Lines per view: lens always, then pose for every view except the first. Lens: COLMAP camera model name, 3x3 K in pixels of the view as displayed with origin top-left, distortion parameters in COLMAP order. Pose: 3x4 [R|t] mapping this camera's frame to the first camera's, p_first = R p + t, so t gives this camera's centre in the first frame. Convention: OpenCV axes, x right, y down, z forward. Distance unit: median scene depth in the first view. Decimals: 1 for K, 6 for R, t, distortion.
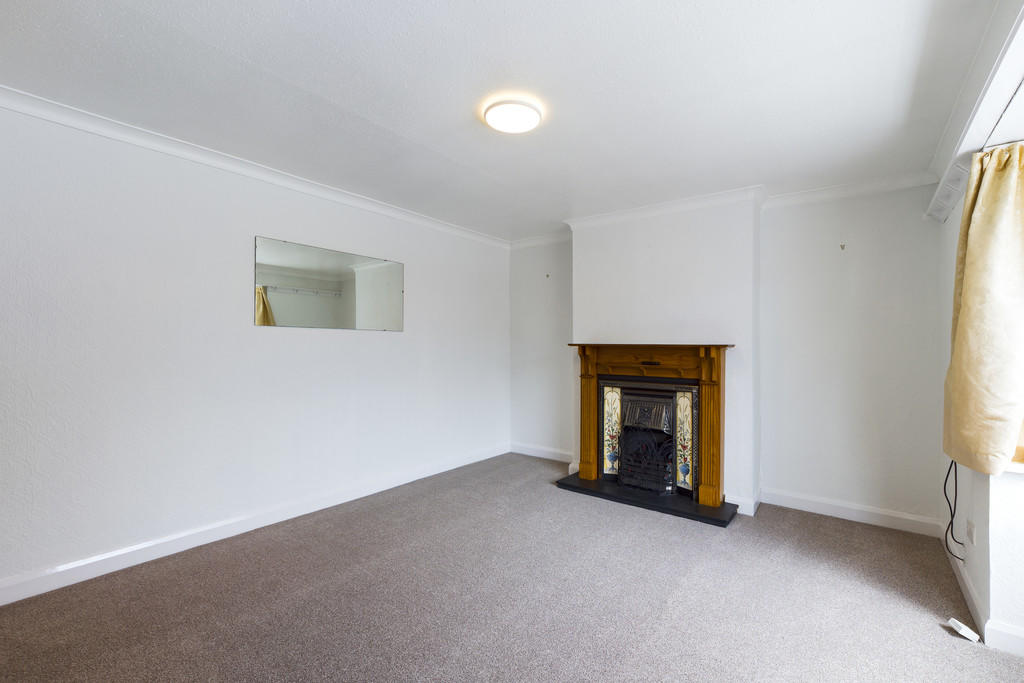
lens RADIAL K [[436.3, 0, 512.0], [0, 436.3, 341.5], [0, 0, 1]] dist [0.000047, 0.000122]
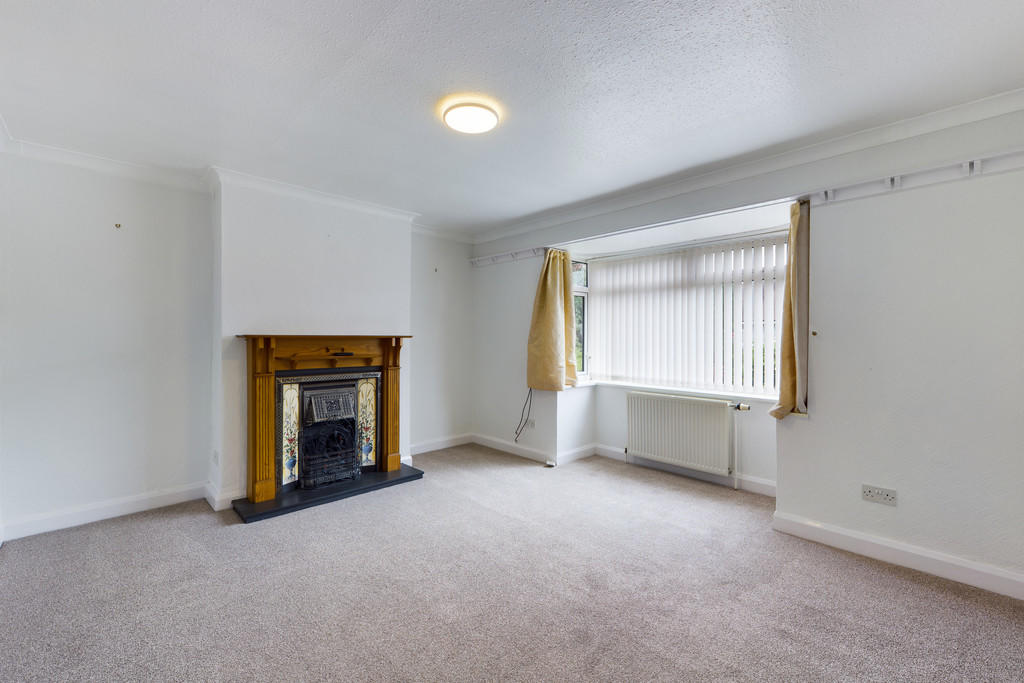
lens RADIAL K [[436.3, 0, 512.0], [0, 436.3, 341.5], [0, 0, 1]] dist [0.000047, 0.000122]
pose [[0.129296, -0.013674, 0.991512, -0.623827], [-0.009443, 0.999843, 0.015020, 0.002054], [-0.991561, -0.011305, 0.129147, 0.479496]]
